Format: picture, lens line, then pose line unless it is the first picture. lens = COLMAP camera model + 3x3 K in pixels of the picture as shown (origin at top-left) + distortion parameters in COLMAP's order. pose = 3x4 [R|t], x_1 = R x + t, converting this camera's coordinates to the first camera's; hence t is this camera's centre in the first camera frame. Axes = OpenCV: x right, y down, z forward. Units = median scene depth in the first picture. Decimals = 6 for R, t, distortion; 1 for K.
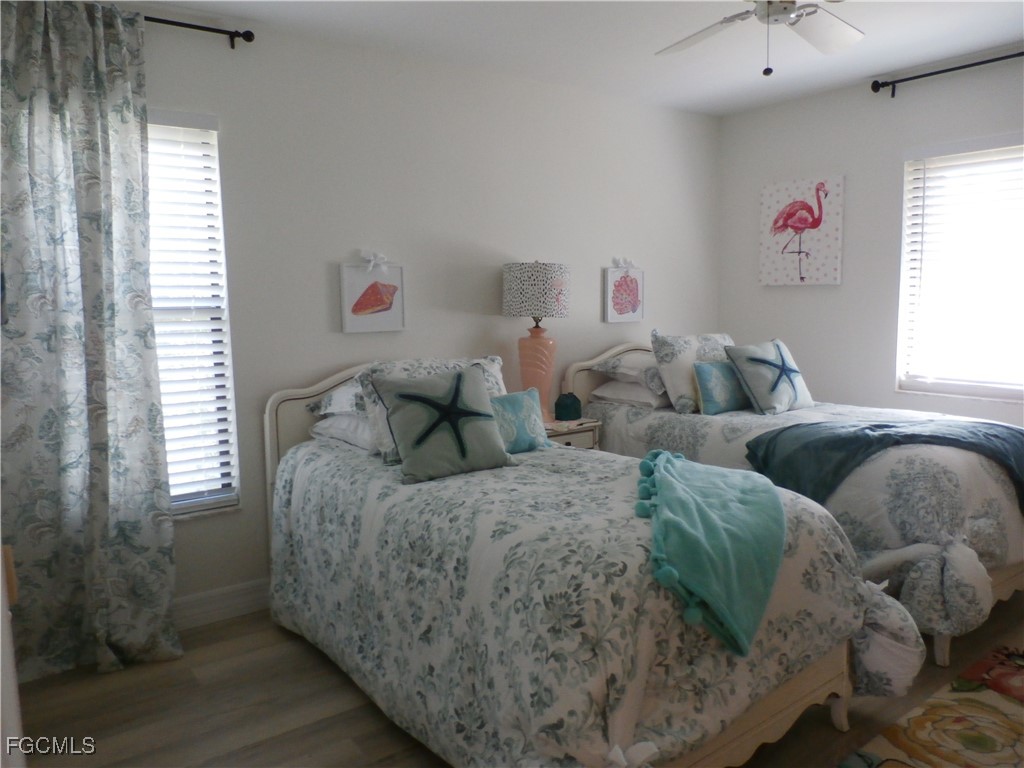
lens RADIAL K [[764.7, 0, 515.4], [0, 764.7, 395.4], [0, 0, 1]] dist [-0.025247, 0.002804]
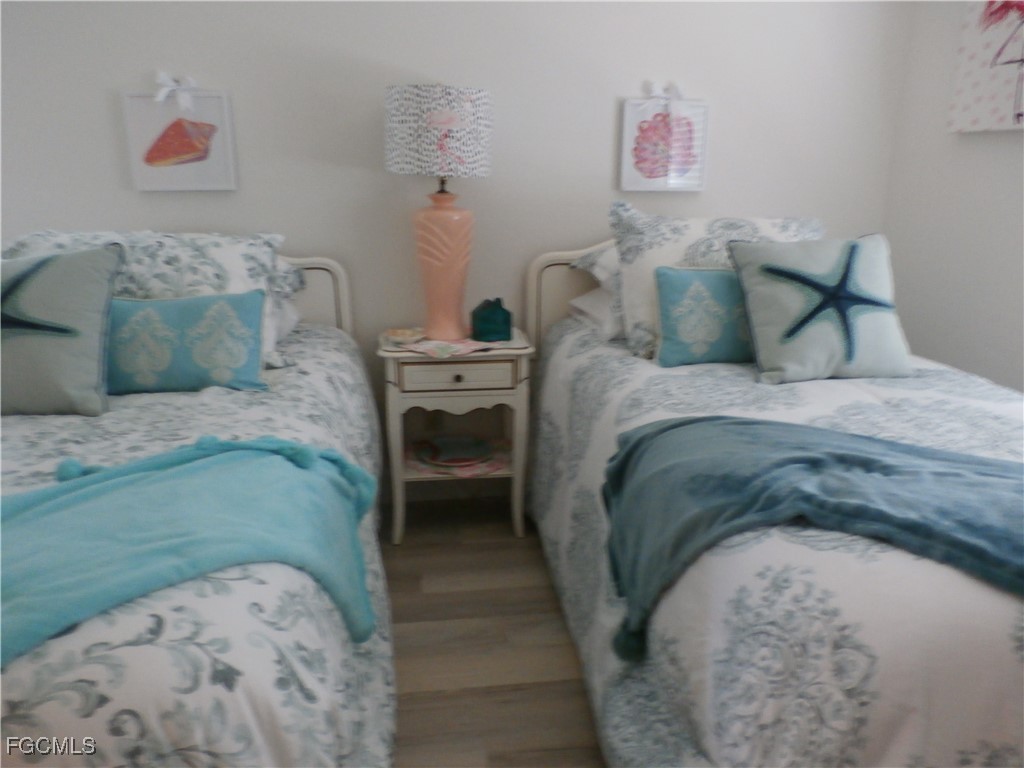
lens RADIAL K [[764.7, 0, 515.4], [0, 764.7, 395.4], [0, 0, 1]] dist [-0.025247, 0.002804]
pose [[0.868389, 0.159641, -0.469484, 0.406687], [-0.079745, 0.979398, 0.185527, -0.044887], [0.489429, -0.123670, 0.863229, 0.446389]]
